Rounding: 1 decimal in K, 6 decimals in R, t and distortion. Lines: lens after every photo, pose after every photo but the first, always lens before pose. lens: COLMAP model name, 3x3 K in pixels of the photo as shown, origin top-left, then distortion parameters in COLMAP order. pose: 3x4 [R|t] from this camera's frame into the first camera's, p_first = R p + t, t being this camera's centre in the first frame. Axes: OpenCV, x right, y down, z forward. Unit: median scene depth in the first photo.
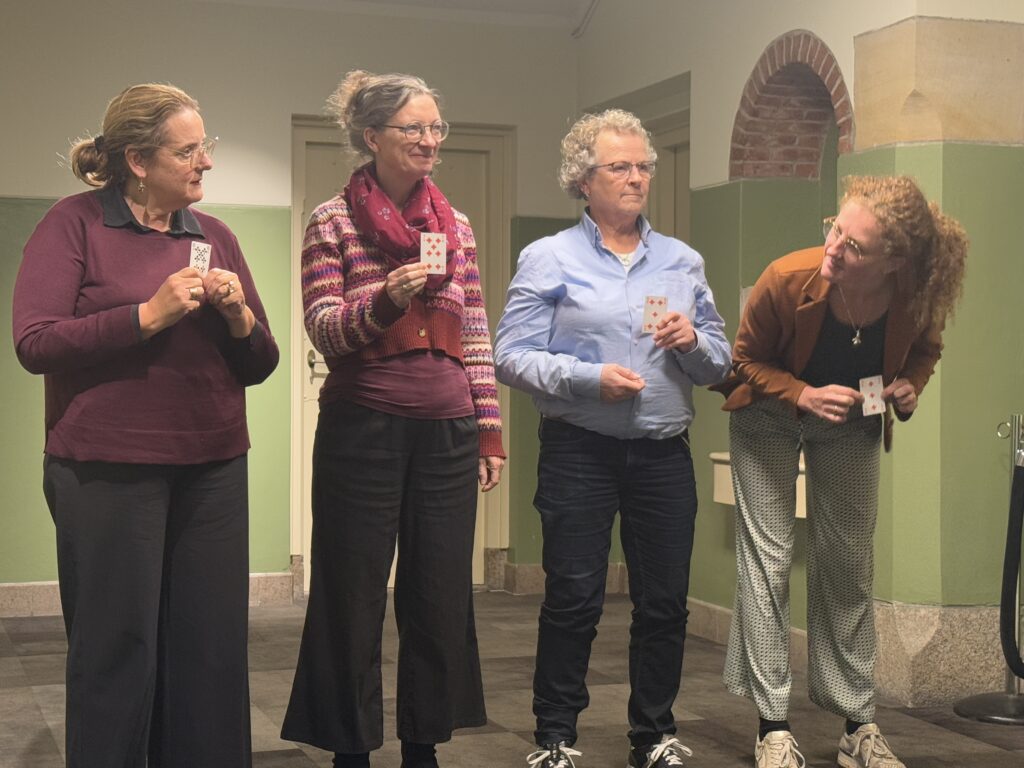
lens RADIAL K [[1748.4, 0, 511.8], [0, 1748.4, 380.9], [0, 0, 1]] dist [0.061666, 0.000000]
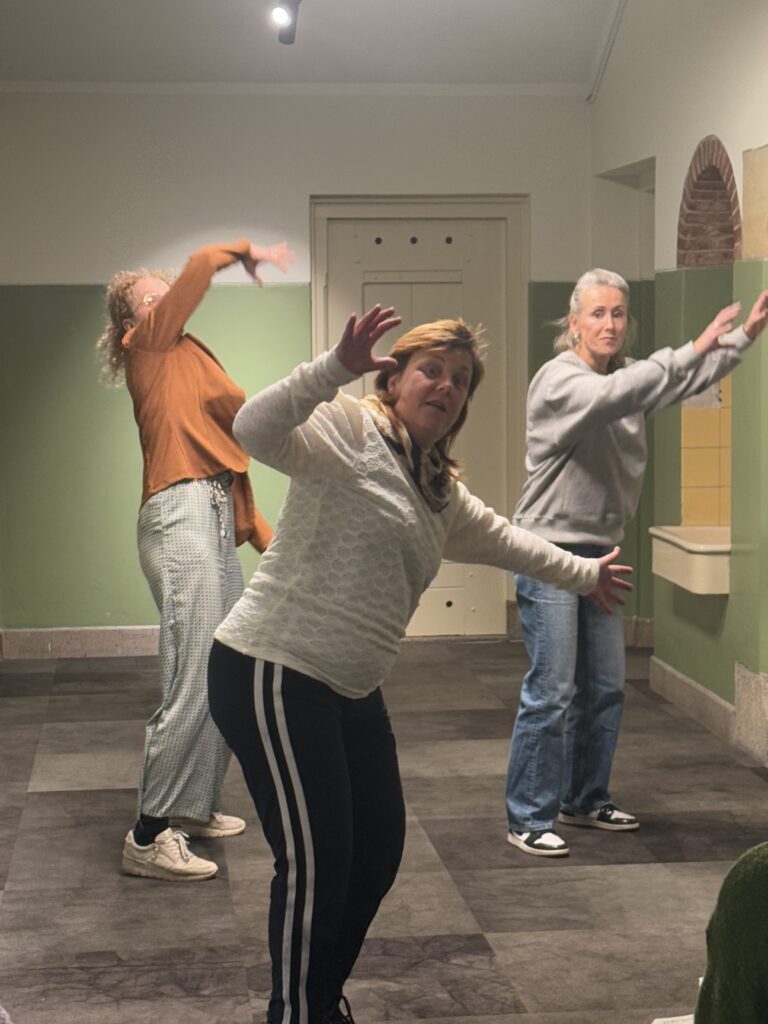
lens RADIAL K [[2093.4, 0, 384.2], [0, 2093.4, 513.5], [0, 0, 1]] dist [0.091120, 0.000000]
pose [[0.975138, 0.007087, -0.221487, 0.236934], [0.010975, 0.996717, 0.080212, -0.071251], [0.221328, -0.080649, 0.971859, -0.284901]]
